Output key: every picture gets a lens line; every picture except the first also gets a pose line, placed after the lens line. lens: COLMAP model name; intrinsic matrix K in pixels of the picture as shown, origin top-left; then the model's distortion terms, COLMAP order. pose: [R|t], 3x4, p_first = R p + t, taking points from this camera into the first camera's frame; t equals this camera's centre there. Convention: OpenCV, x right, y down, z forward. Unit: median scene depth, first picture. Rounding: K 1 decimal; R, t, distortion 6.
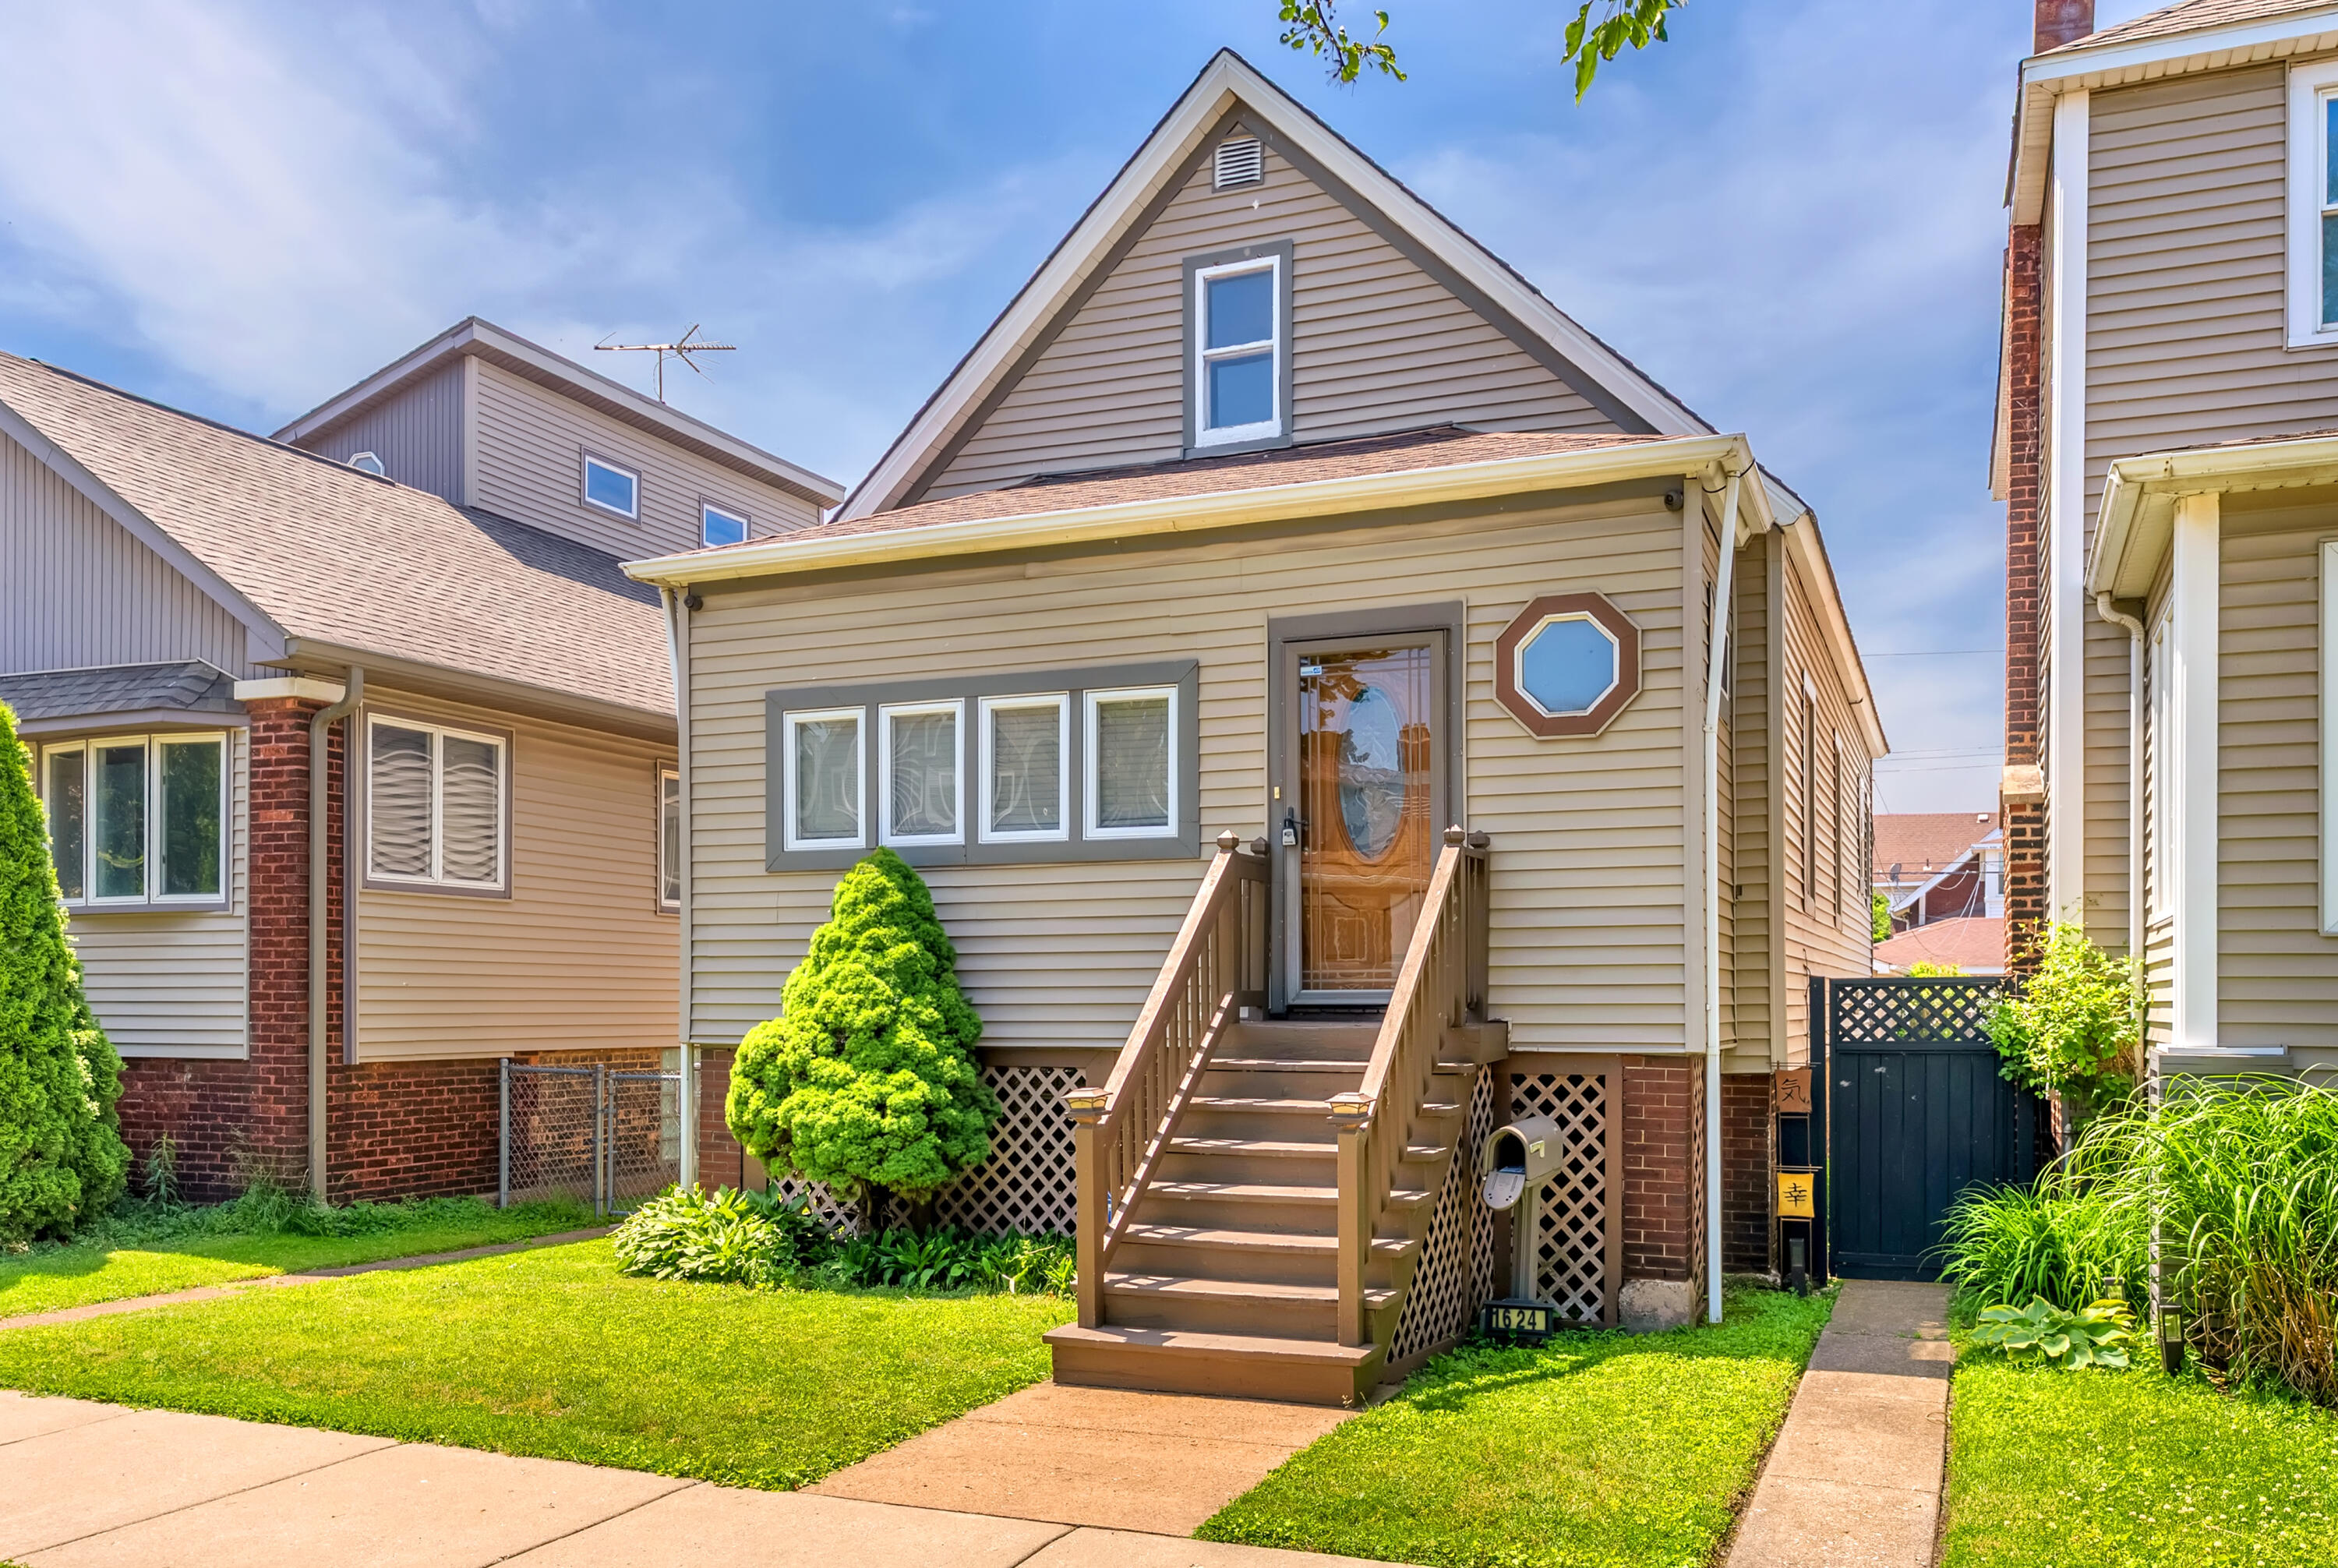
lens RADIAL K [[1869.3, 0, 1169.4], [0, 1869.3, 848.9], [0, 0, 1]] dist [0.003303, -0.000450]
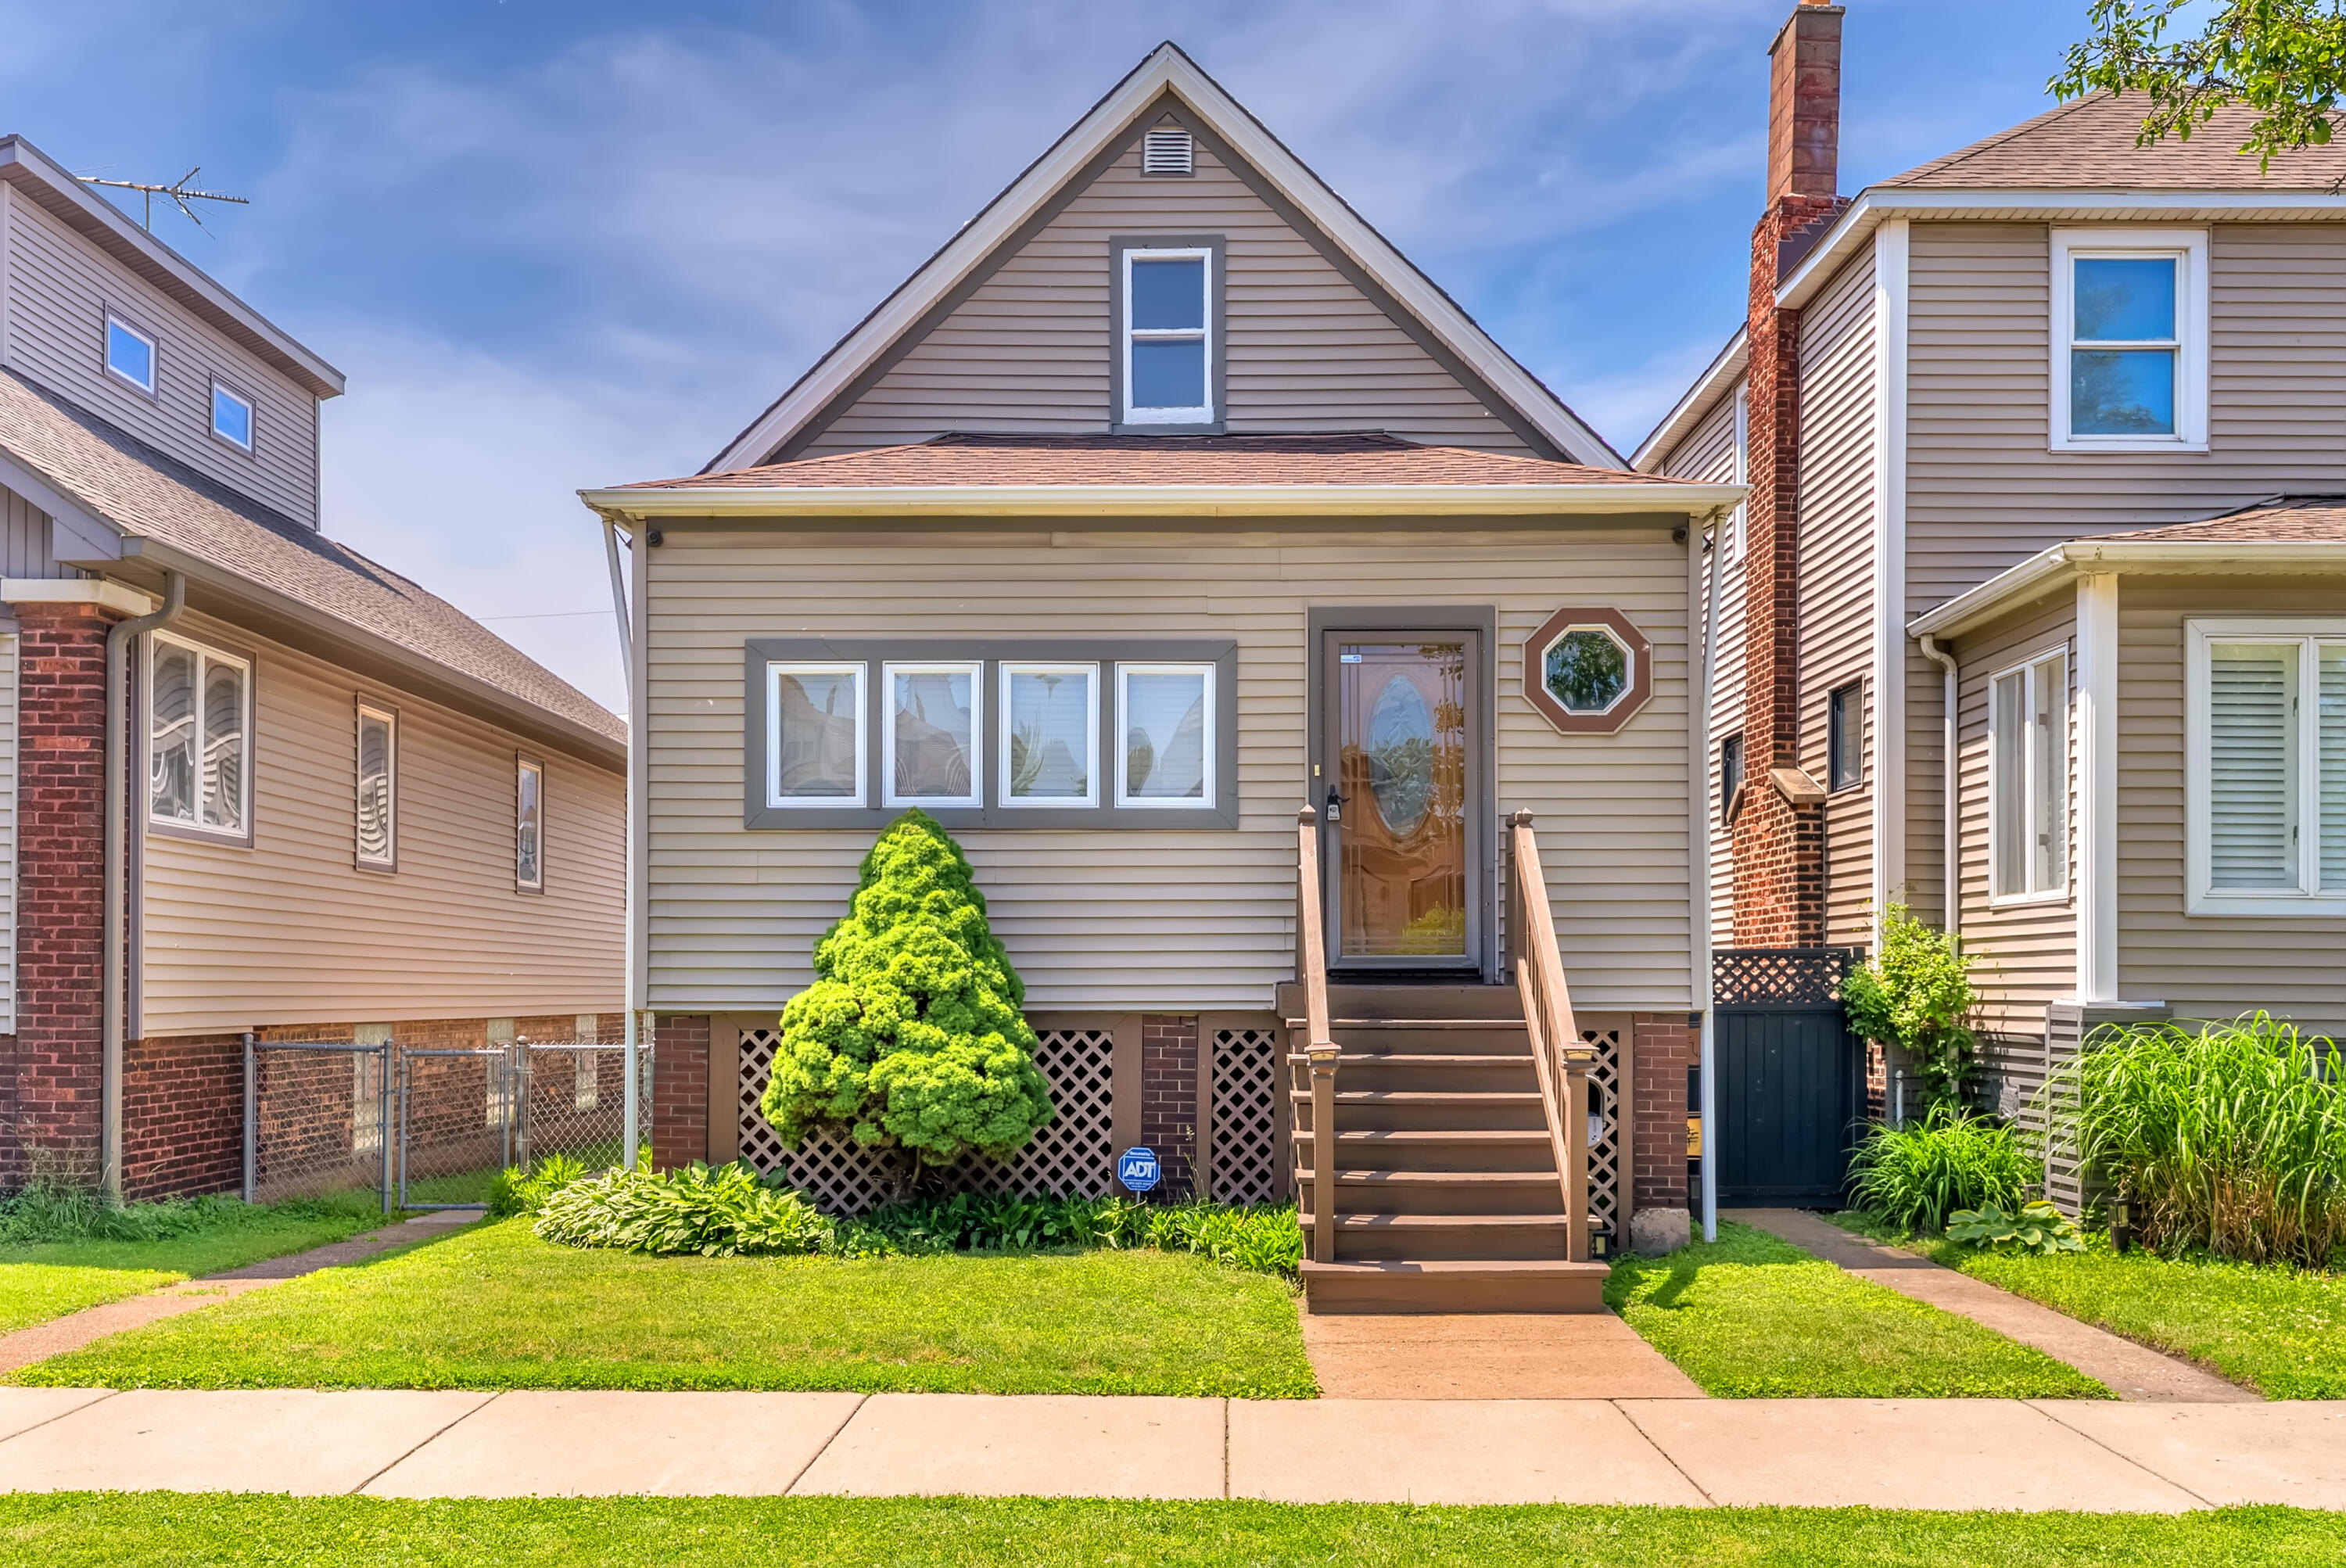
lens RADIAL K [[2070.3, 0, 1173.0], [0, 2070.3, 784.0], [0, 0, 1]] dist [0.001453, 0.008124]
pose [[0.923829, 0.038171, 0.380896, -0.455723], [-0.032317, 0.999241, -0.021758, 0.005833], [-0.381438, 0.007791, 0.924362, -0.060320]]
